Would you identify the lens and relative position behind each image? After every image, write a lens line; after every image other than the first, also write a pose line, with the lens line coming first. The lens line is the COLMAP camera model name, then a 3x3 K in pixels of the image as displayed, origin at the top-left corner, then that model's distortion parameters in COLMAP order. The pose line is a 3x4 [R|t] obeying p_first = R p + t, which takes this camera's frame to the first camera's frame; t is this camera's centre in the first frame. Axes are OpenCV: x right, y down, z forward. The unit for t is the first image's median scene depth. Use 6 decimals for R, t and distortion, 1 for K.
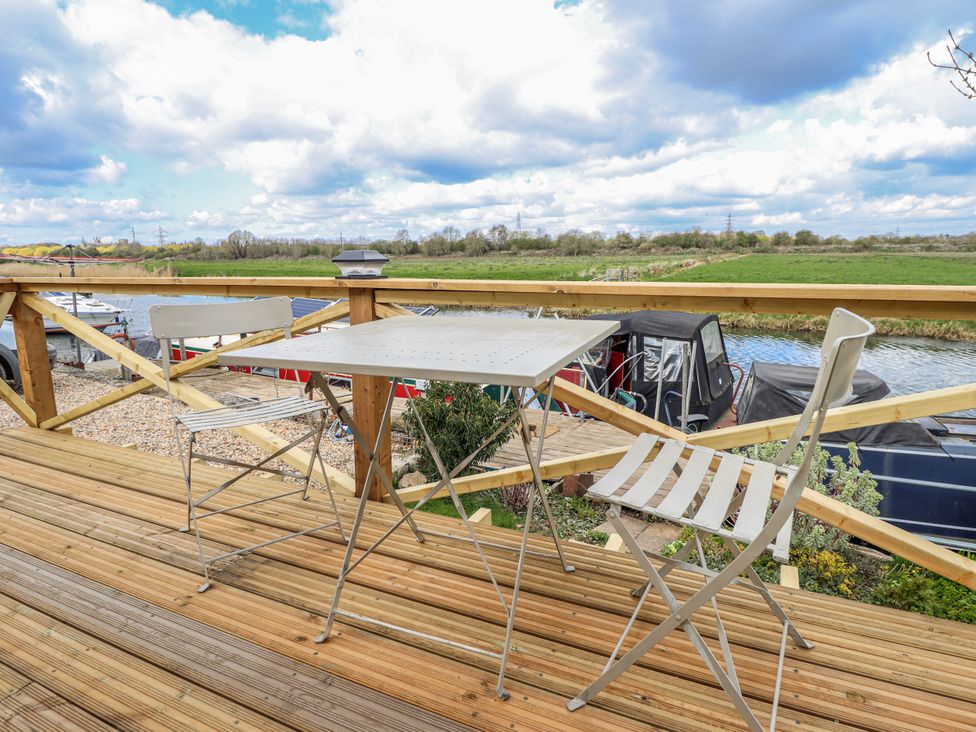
lens RADIAL K [[576.0, 0, 485.2], [0, 576.0, 368.3], [0, 0, 1]] dist [0.003484, -0.014066]
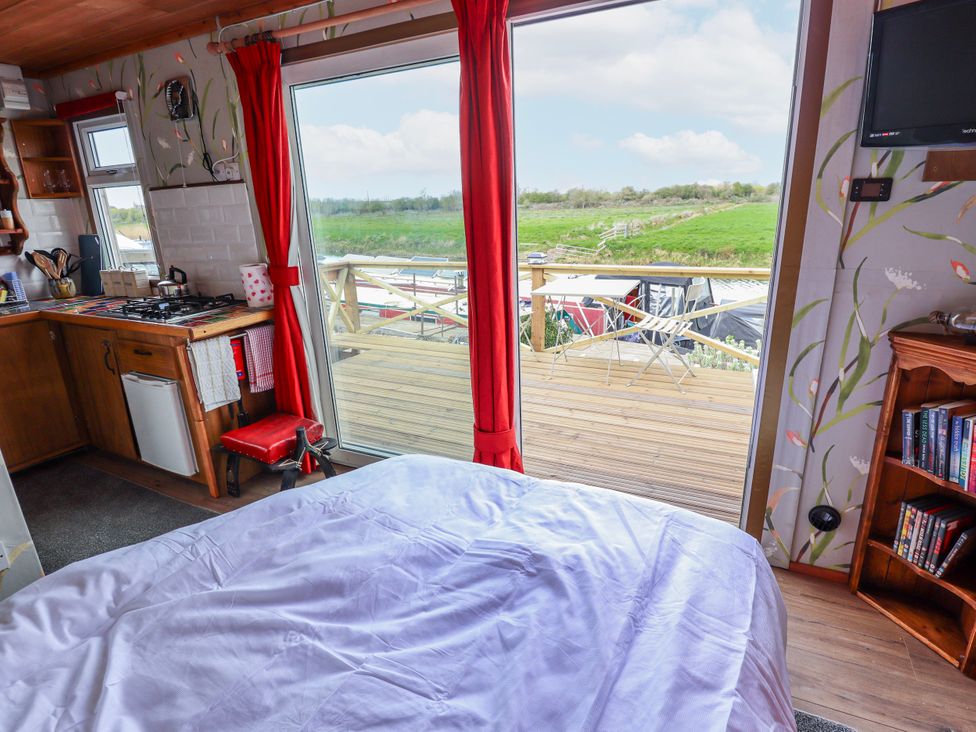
lens RADIAL K [[519.7, 0, 488.0], [0, 519.7, 366.0], [0, 0, 1]] dist [0.000885, -0.015709]
pose [[0.999614, -0.013118, -0.024487, -0.382798], [0.015504, 0.994872, 0.099949, 0.061062], [0.023050, -0.100290, 0.994691, -1.344189]]
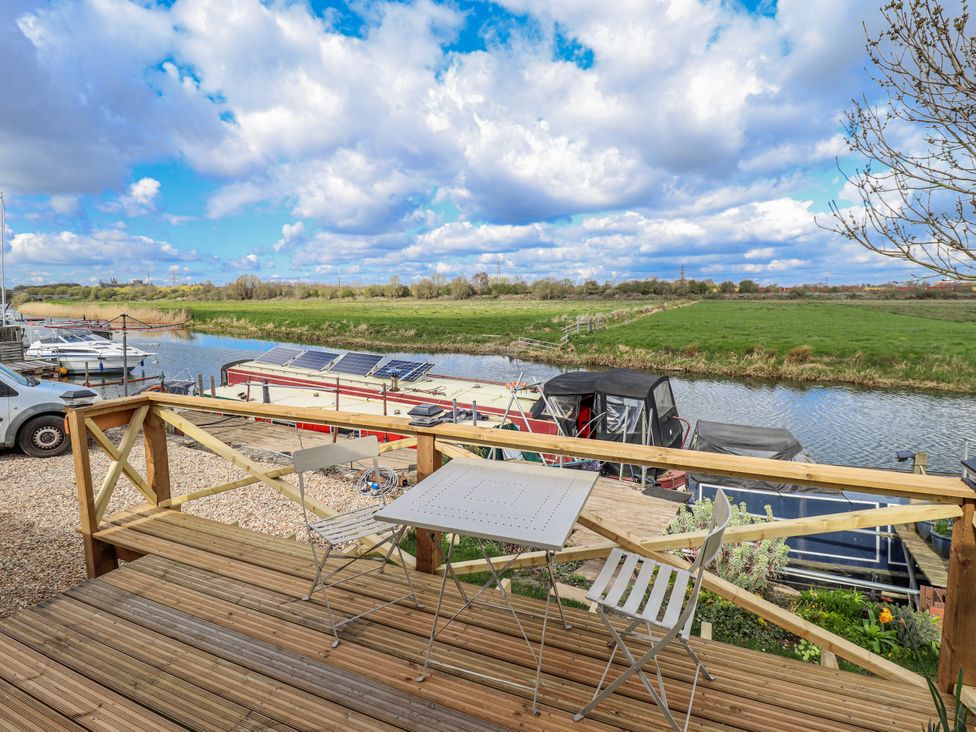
lens RADIAL K [[519.7, 0, 488.0], [0, 519.7, 366.0], [0, 0, 1]] dist [0.000885, -0.015709]
pose [[0.999261, 0.003996, 0.038242, -0.104450], [-0.001580, 0.998012, -0.063000, -0.220539], [-0.038418, 0.062893, 0.997281, -0.361234]]
